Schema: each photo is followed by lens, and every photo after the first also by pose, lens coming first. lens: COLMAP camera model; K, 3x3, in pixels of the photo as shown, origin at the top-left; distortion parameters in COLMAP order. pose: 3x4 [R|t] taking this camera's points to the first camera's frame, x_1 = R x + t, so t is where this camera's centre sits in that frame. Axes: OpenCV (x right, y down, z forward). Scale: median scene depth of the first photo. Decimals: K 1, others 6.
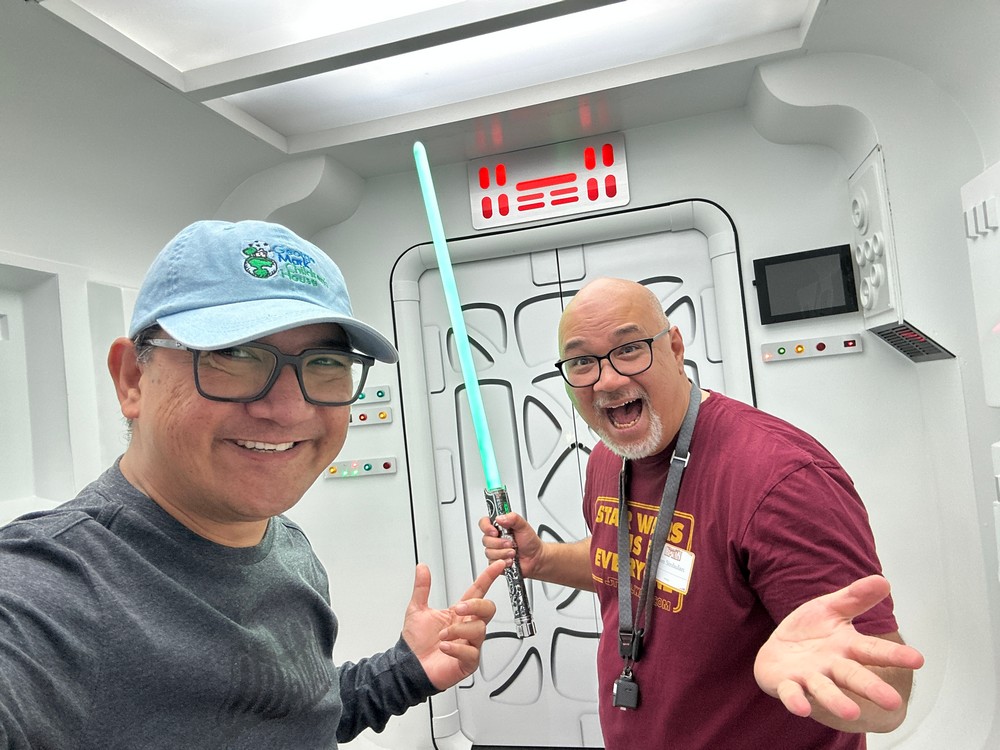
lens RADIAL K [[713.0, 0, 481.1], [0, 713.0, 386.1], [0, 0, 1]] dist [0.047670, -0.046106]
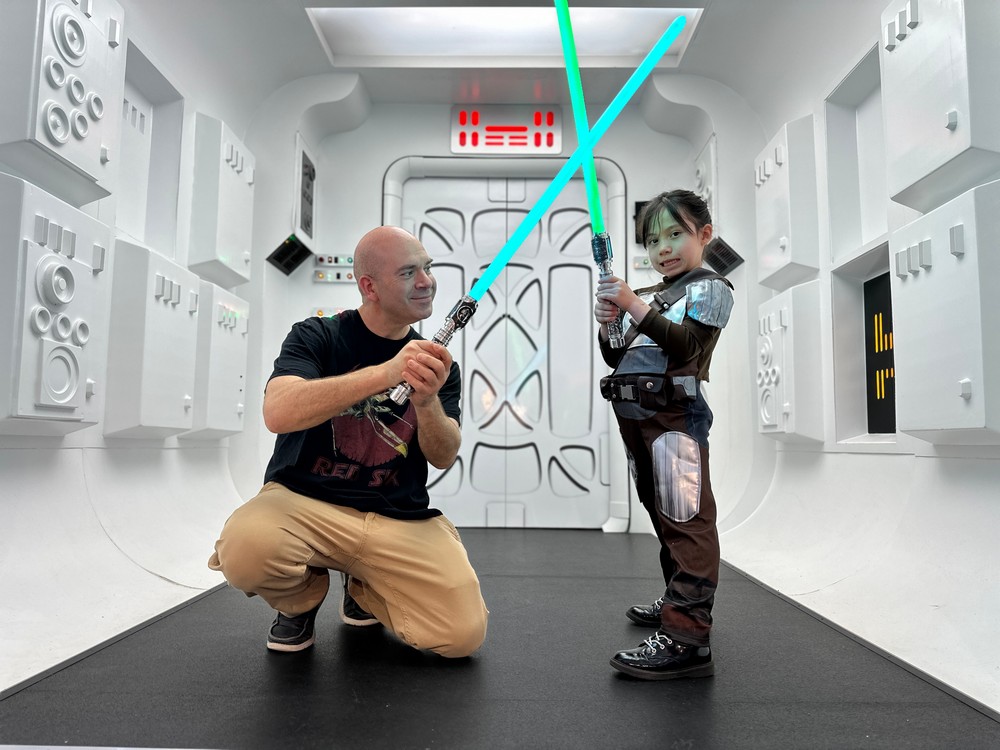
lens RADIAL K [[718.7, 0, 500.5], [0, 718.7, 386.6], [0, 0, 1]] dist [0.046013, -0.060143]
pose [[0.962193, 0.125141, 0.241919, -0.212867], [-0.107540, 0.990587, -0.084693, 0.361386], [-0.250240, 0.055474, 0.966593, -0.383383]]
